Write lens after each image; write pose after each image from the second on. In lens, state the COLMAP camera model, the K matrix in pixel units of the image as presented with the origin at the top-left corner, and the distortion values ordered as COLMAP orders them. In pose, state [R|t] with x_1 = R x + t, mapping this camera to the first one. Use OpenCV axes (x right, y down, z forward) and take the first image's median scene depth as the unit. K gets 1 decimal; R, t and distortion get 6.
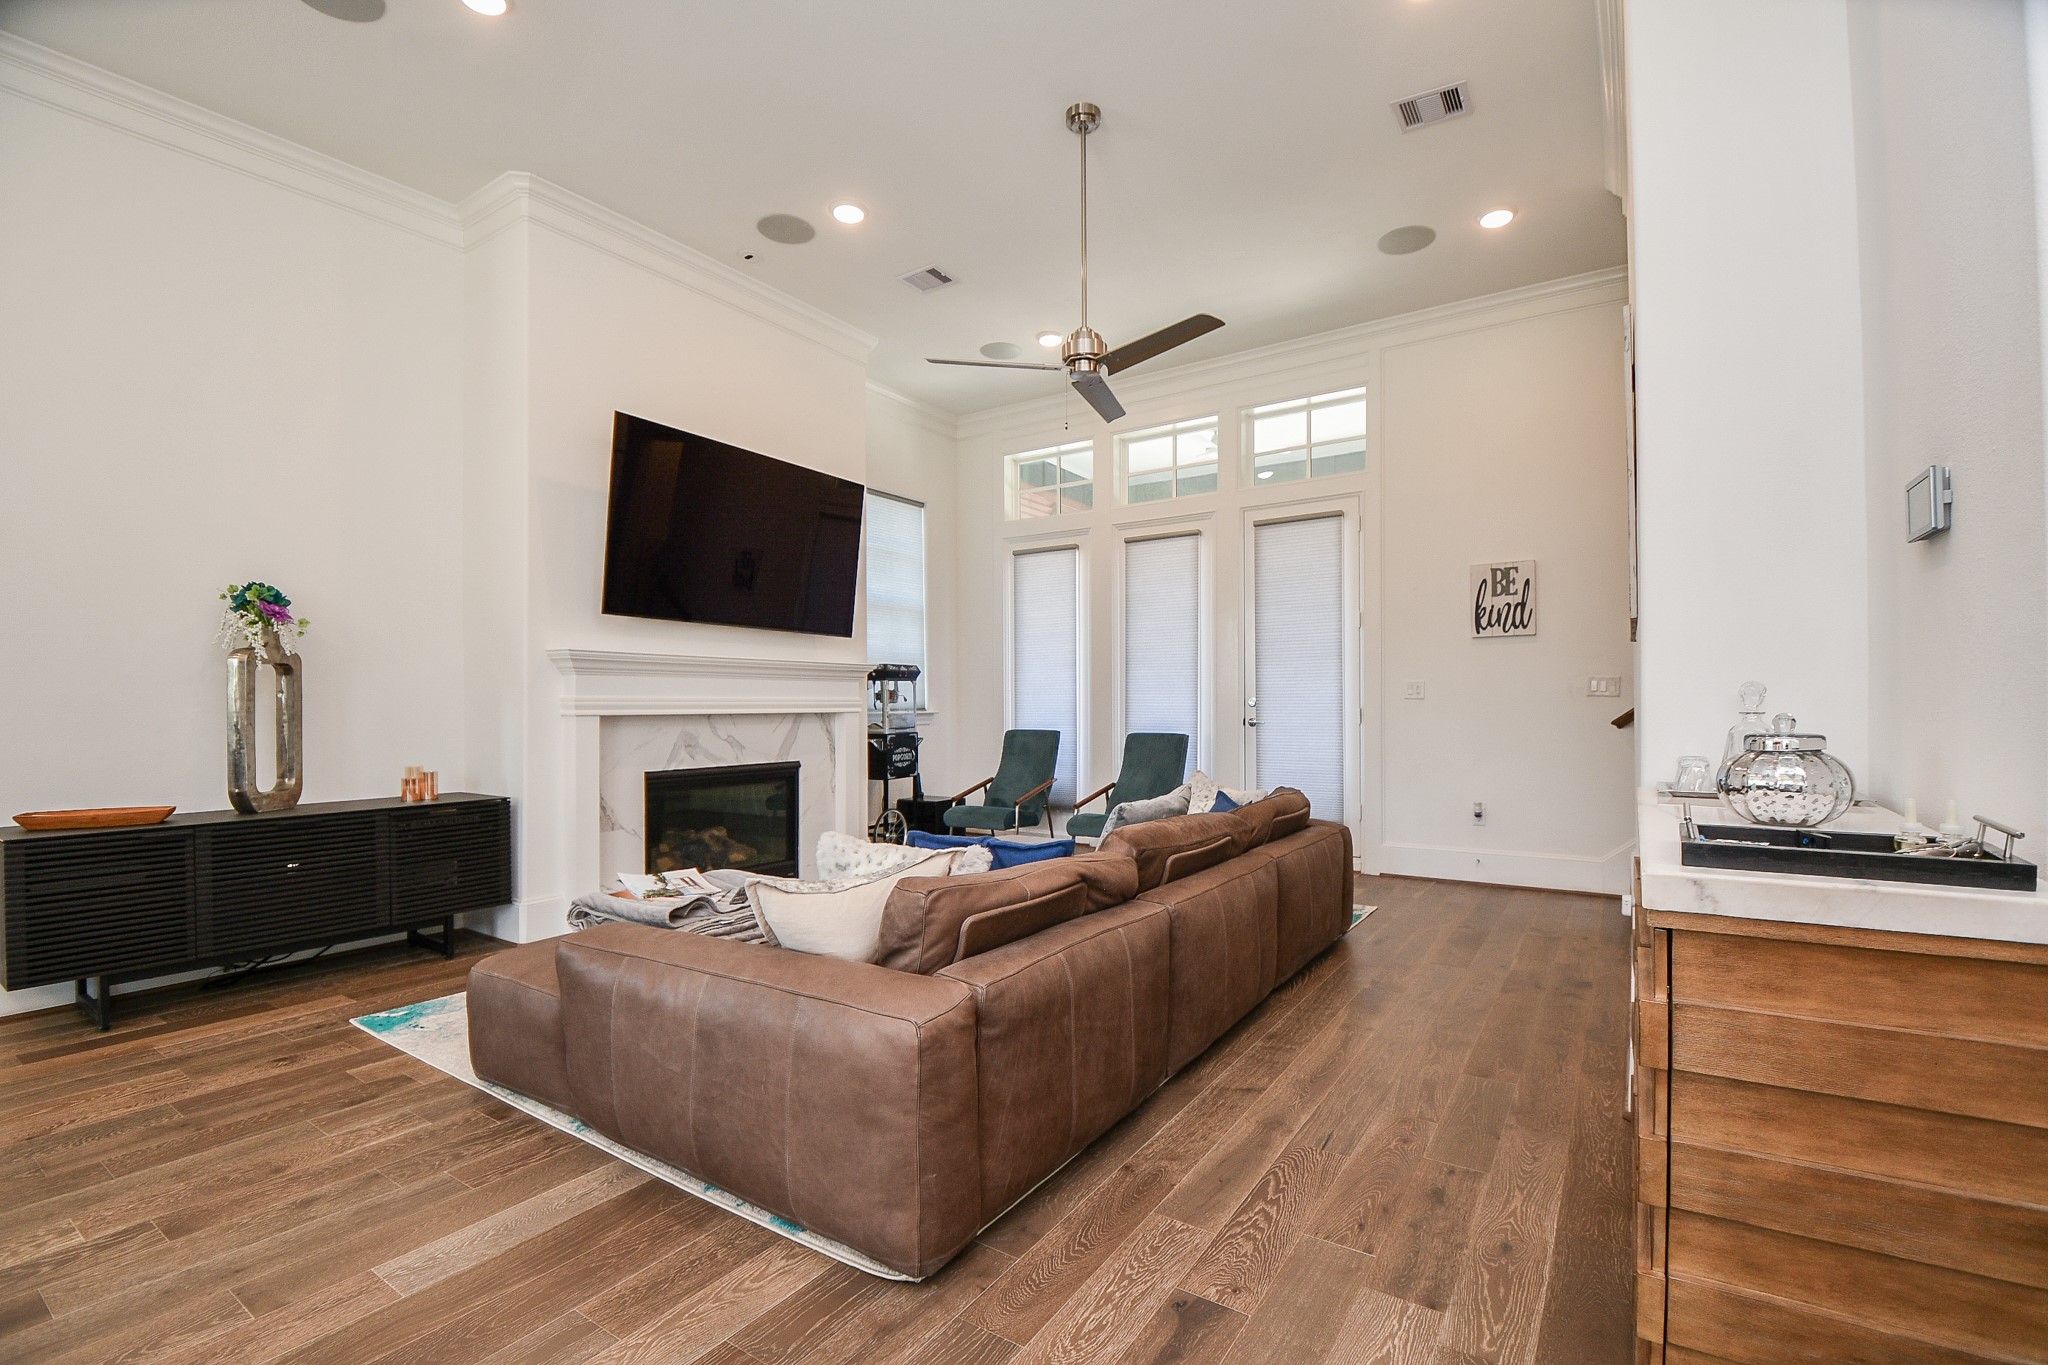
lens RADIAL K [[907.6, 0, 1003.7], [0, 907.6, 674.5], [0, 0, 1]] dist [0.004347, -0.003829]
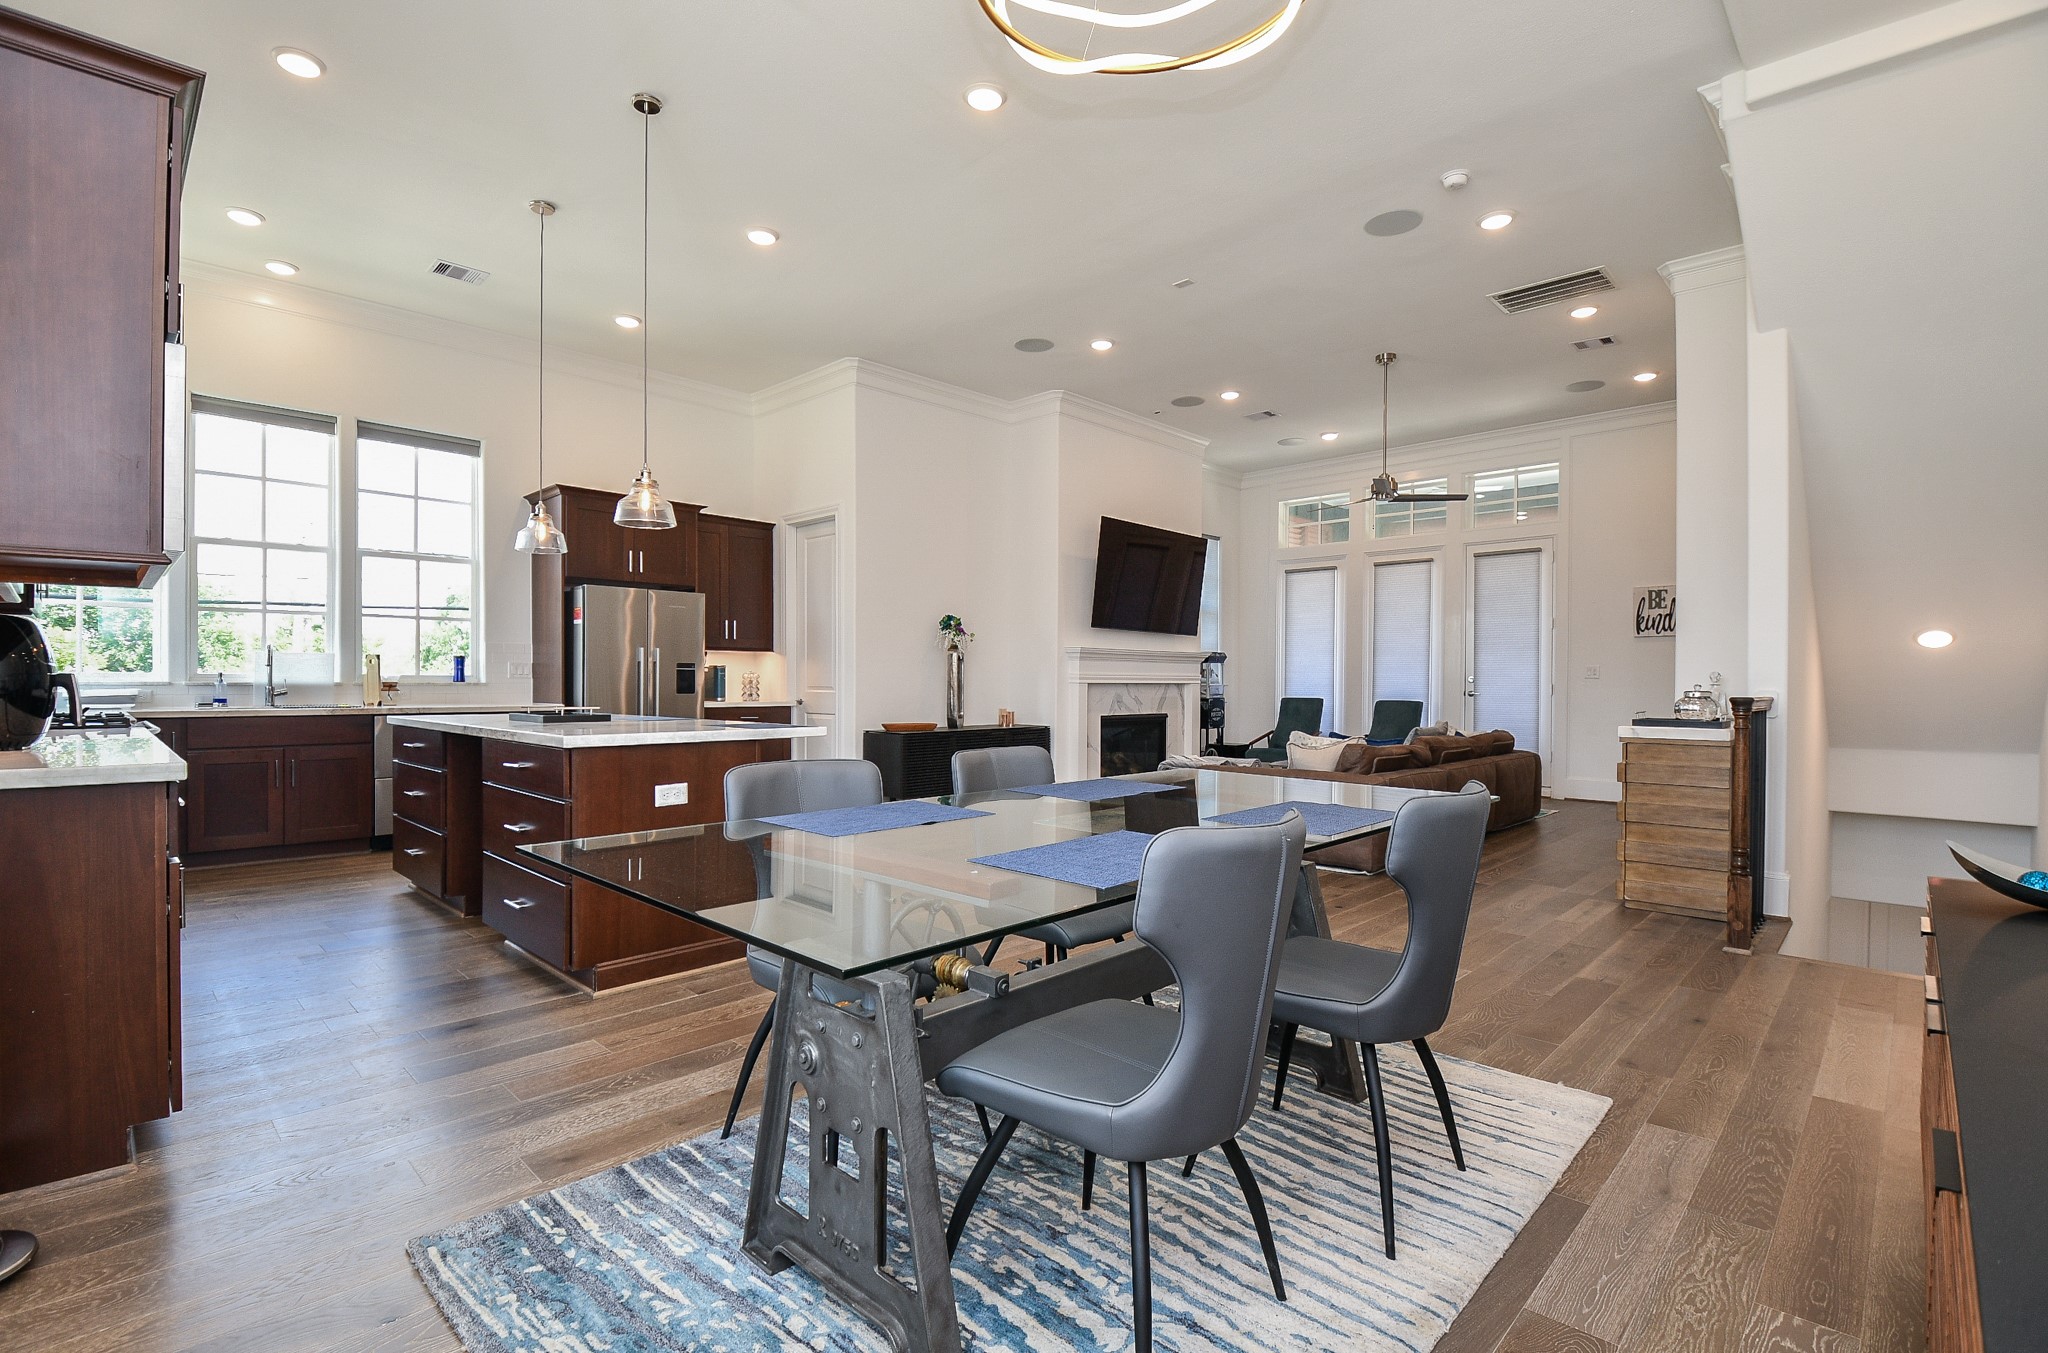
lens RADIAL K [[907.6, 0, 1007.2], [0, 907.6, 671.5], [0, 0, 1]] dist [0.004347, -0.003829]
pose [[0.983832, 0.006880, -0.178962, -0.202591], [-0.002659, 0.999713, 0.023816, -0.015118], [0.179075, -0.022955, 0.983568, -0.580945]]
